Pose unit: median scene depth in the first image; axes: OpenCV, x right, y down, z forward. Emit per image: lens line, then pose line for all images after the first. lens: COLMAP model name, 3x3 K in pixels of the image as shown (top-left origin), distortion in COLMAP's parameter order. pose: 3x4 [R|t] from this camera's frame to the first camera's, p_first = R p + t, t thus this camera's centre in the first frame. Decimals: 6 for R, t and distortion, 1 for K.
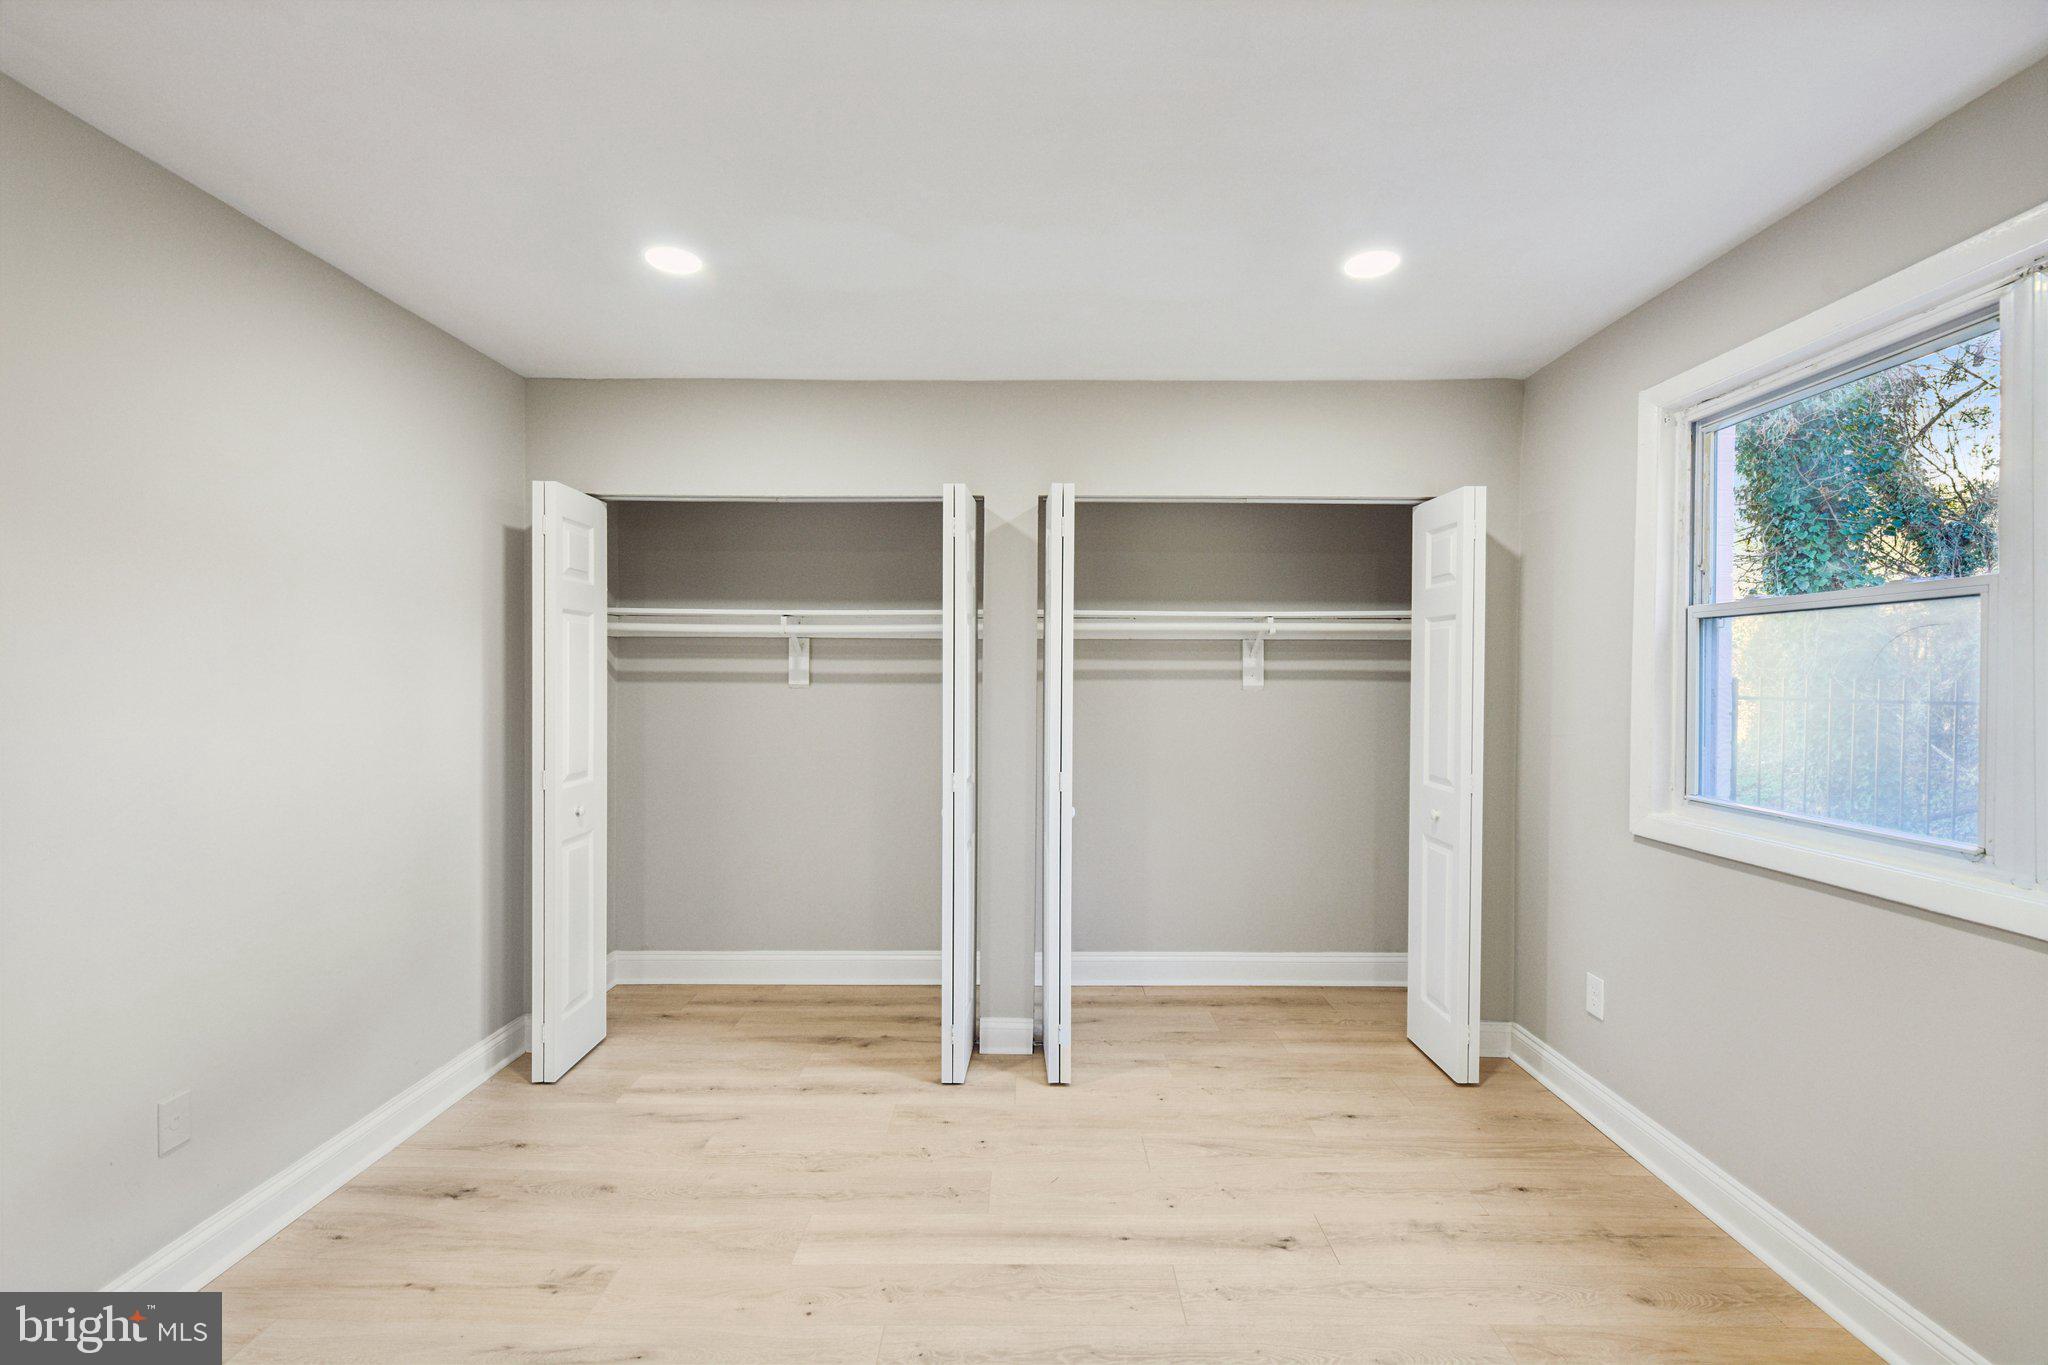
lens RADIAL K [[875.2, 0, 1037.6], [0, 875.2, 678.5], [0, 0, 1]] dist [-0.000666, -0.000179]
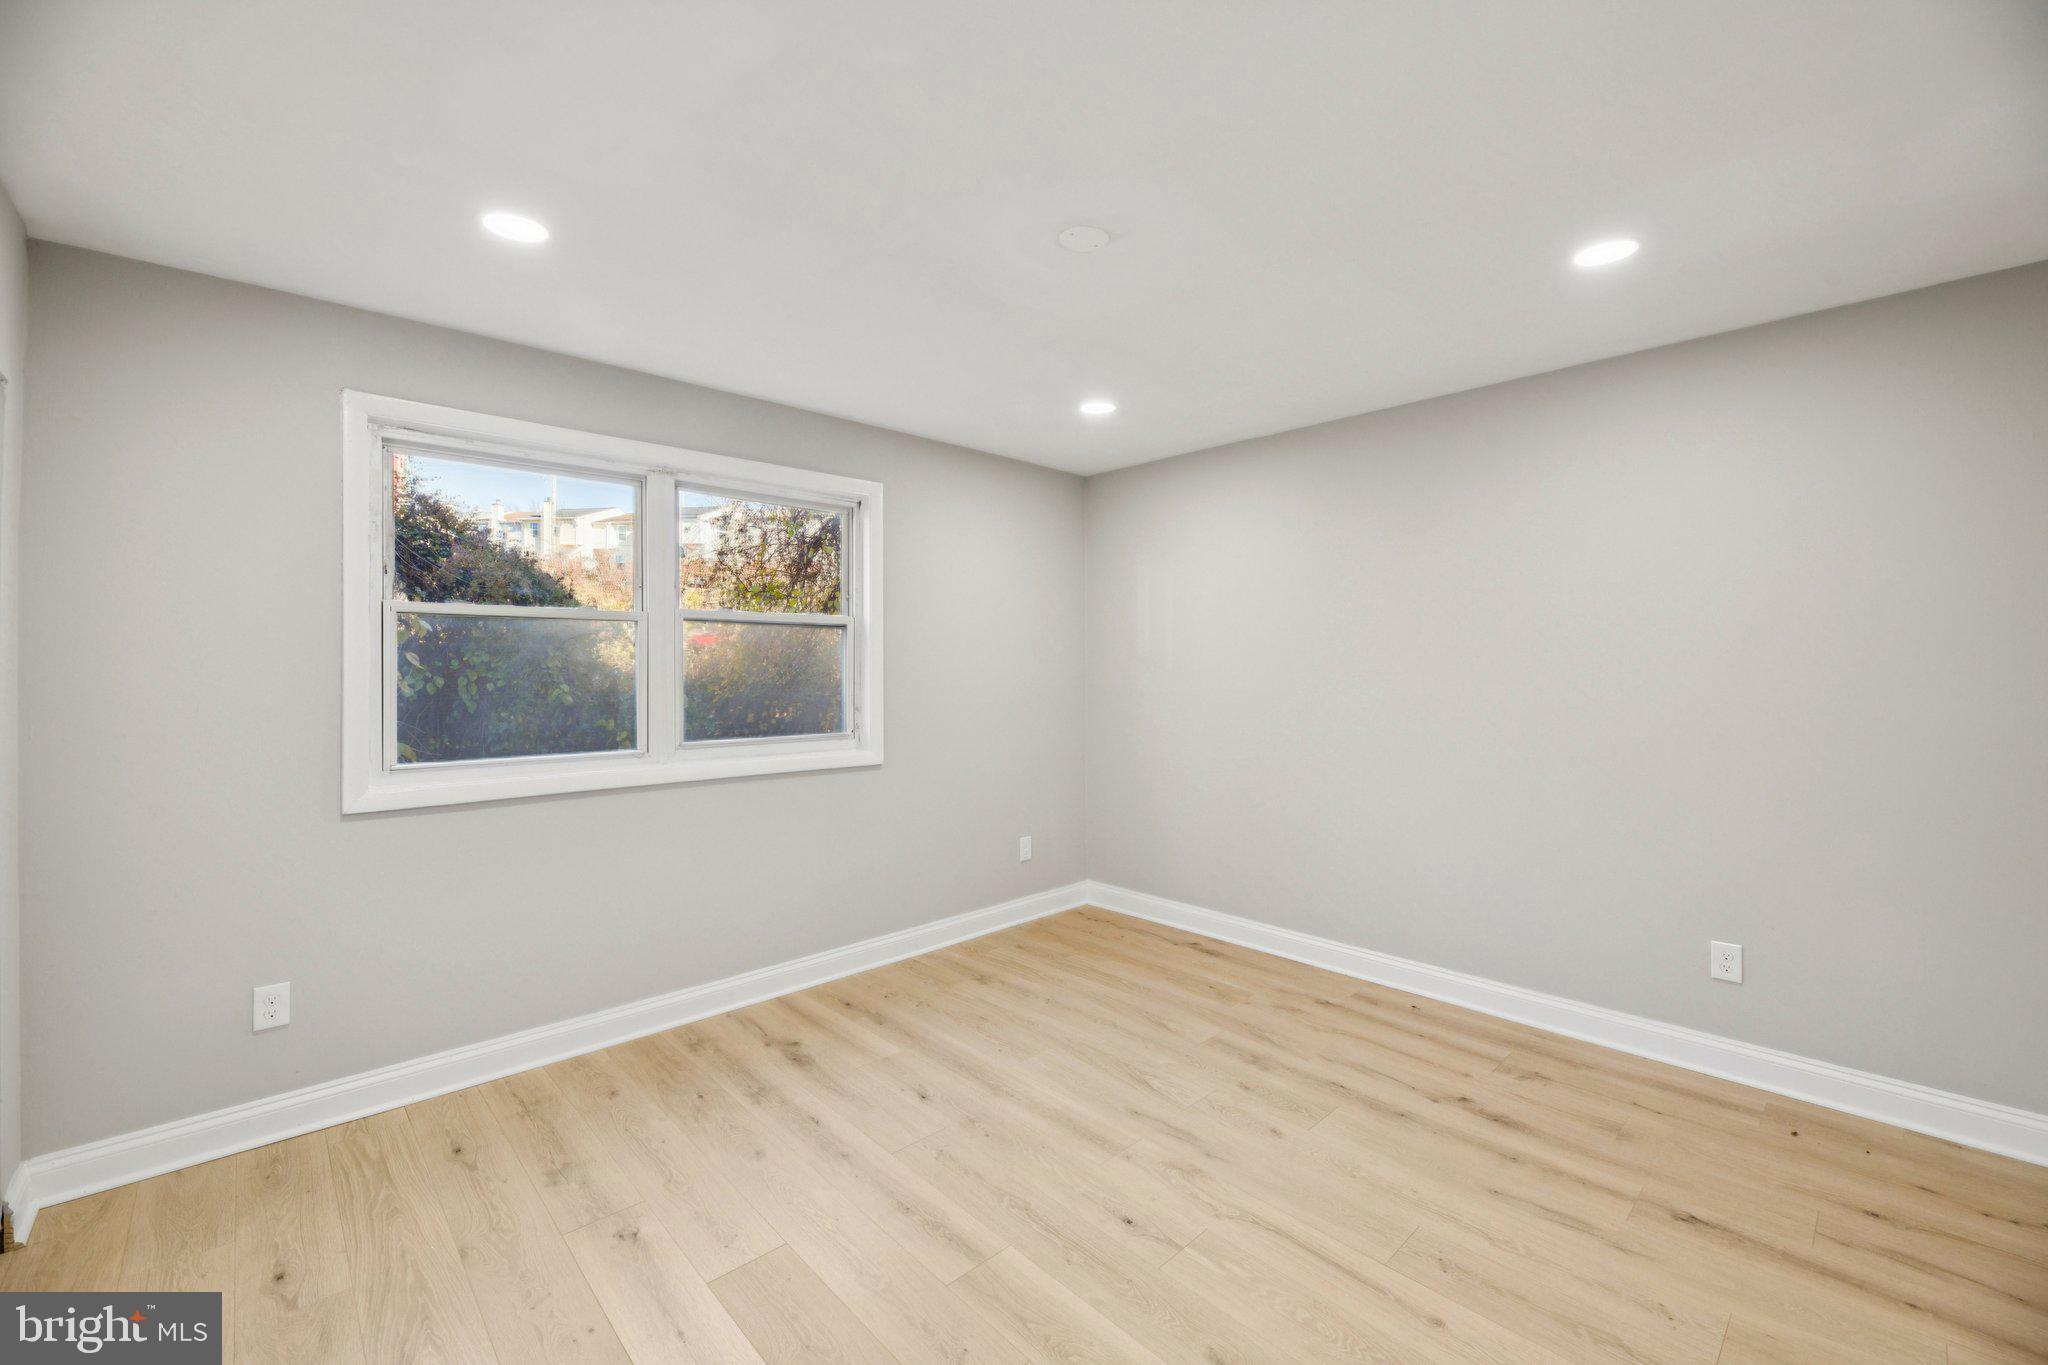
lens RADIAL K [[827.1, 0, 1032.1], [0, 827.1, 667.4], [0, 0, 1]] dist [0.001454, -0.004119]
pose [[-0.679944, -0.004070, 0.733253, -0.656119], [-0.003331, 0.999991, 0.002462, -0.001581], [-0.733256, -0.000768, -0.679952, 1.195976]]
